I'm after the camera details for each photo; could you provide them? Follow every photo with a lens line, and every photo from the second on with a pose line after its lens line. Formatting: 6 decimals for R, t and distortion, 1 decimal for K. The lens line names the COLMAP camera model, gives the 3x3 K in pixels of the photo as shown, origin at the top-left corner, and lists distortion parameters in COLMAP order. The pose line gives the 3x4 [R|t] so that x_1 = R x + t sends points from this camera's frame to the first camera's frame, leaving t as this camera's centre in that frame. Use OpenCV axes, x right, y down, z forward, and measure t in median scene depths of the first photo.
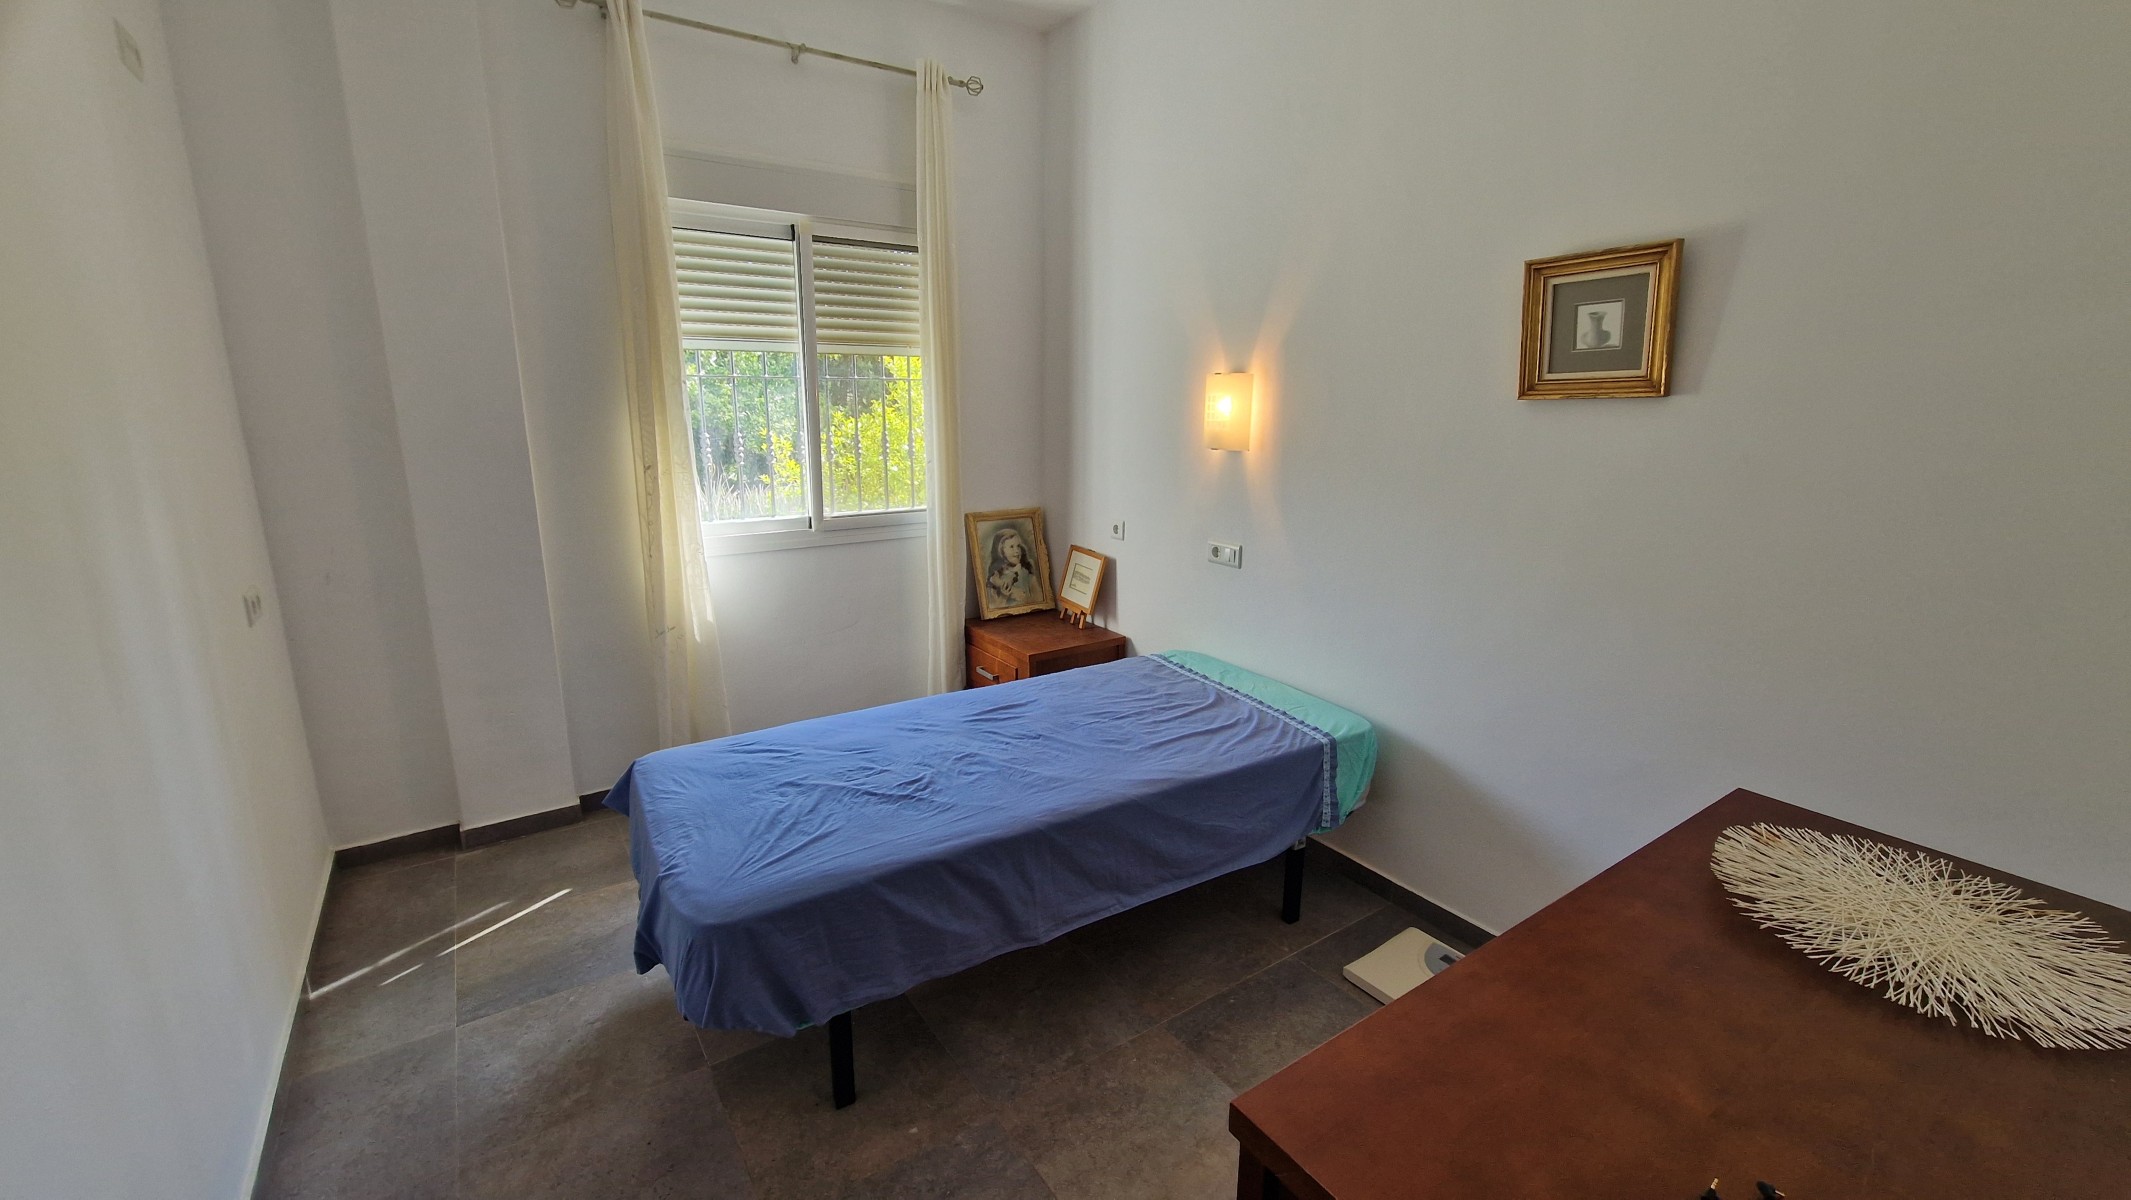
lens RADIAL K [[868.1, 0, 1074.3], [0, 868.1, 600.2], [0, 0, 1]] dist [0.001226, 0.000125]
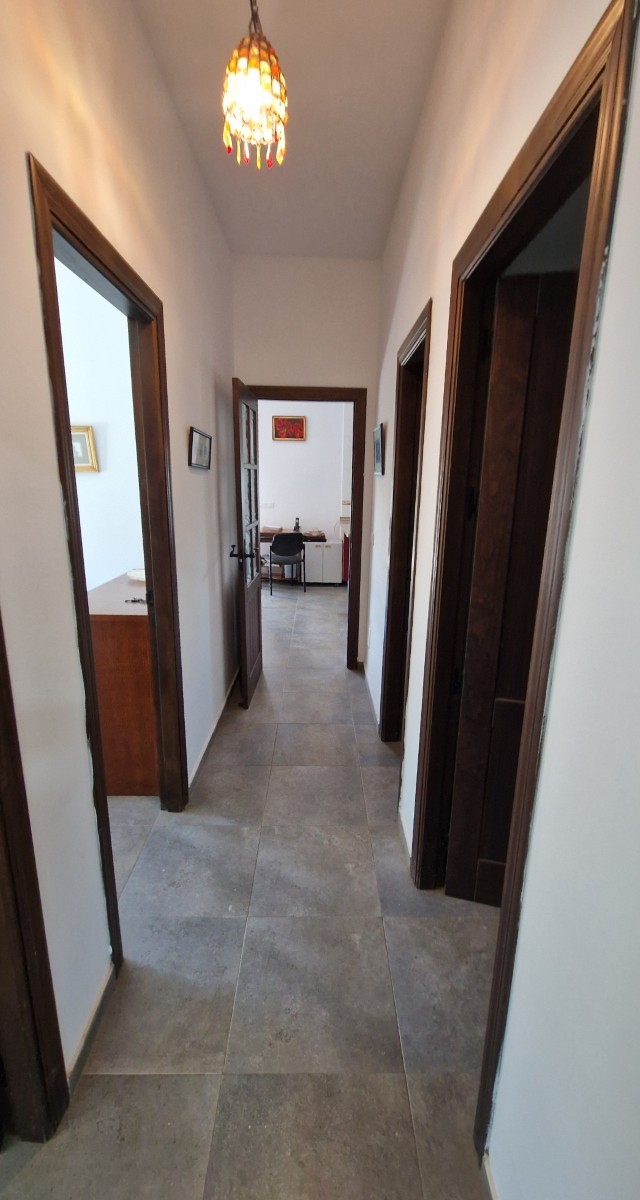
lens RADIAL K [[498.3, 0, 320.0], [0, 498.3, 600.0], [0, 0, 1]] dist [0.009708, -0.000046]
pose [[0.549289, -0.202348, 0.810763, -0.487132], [0.182754, 0.975841, 0.119733, 0.164966], [-0.815403, 0.082402, 0.572999, -0.722810]]
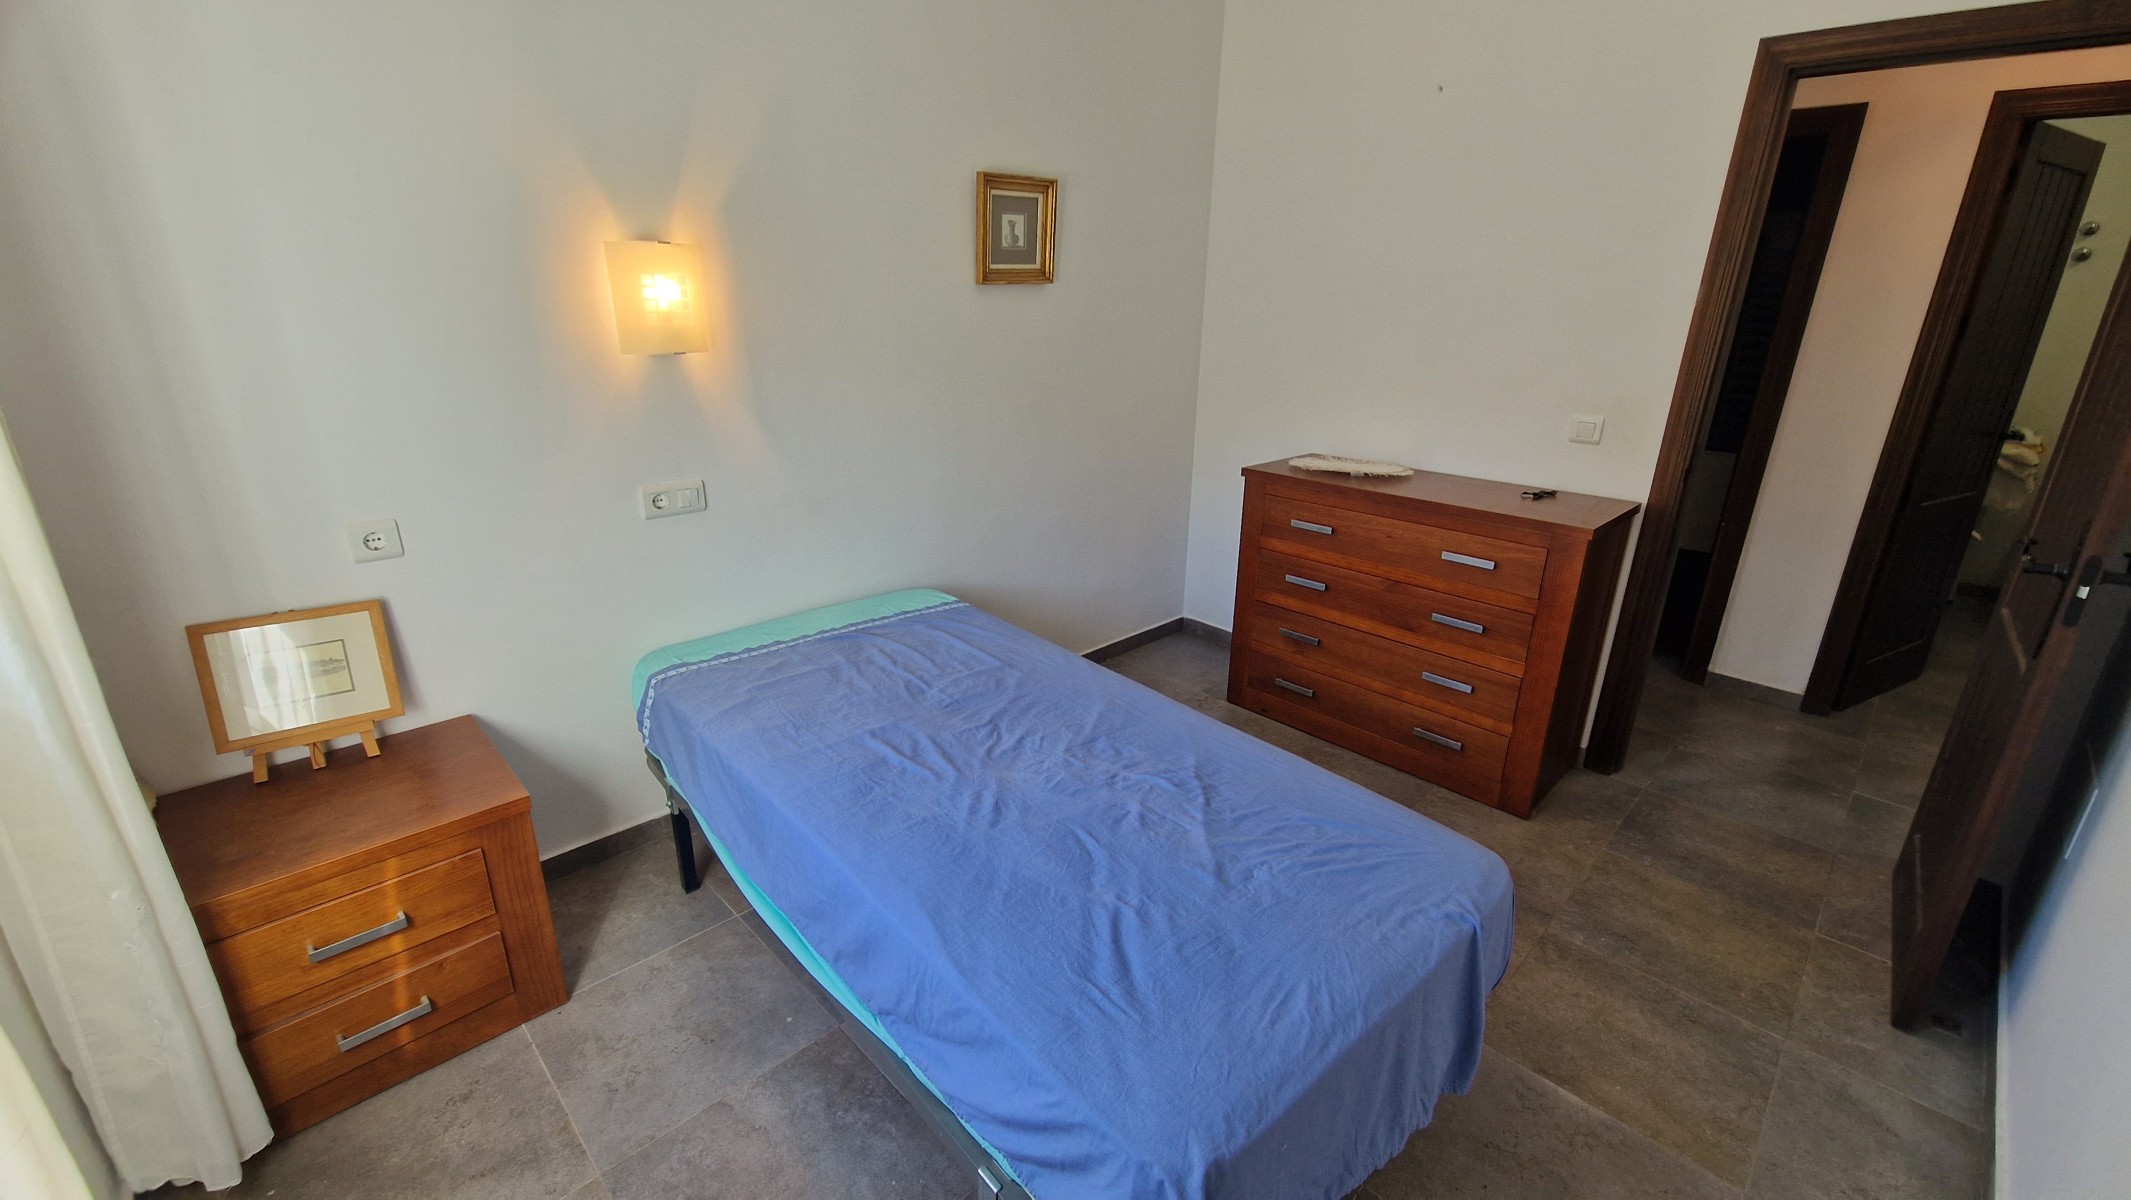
lens RADIAL K [[868.1, 0, 1074.3], [0, 868.1, 600.2], [0, 0, 1]] dist [0.001226, 0.000125]
pose [[-0.193237, -0.344382, 0.918728, -0.897407], [0.203823, 0.901859, 0.380929, -0.282038], [-0.959748, 0.260867, -0.104079, 1.170575]]
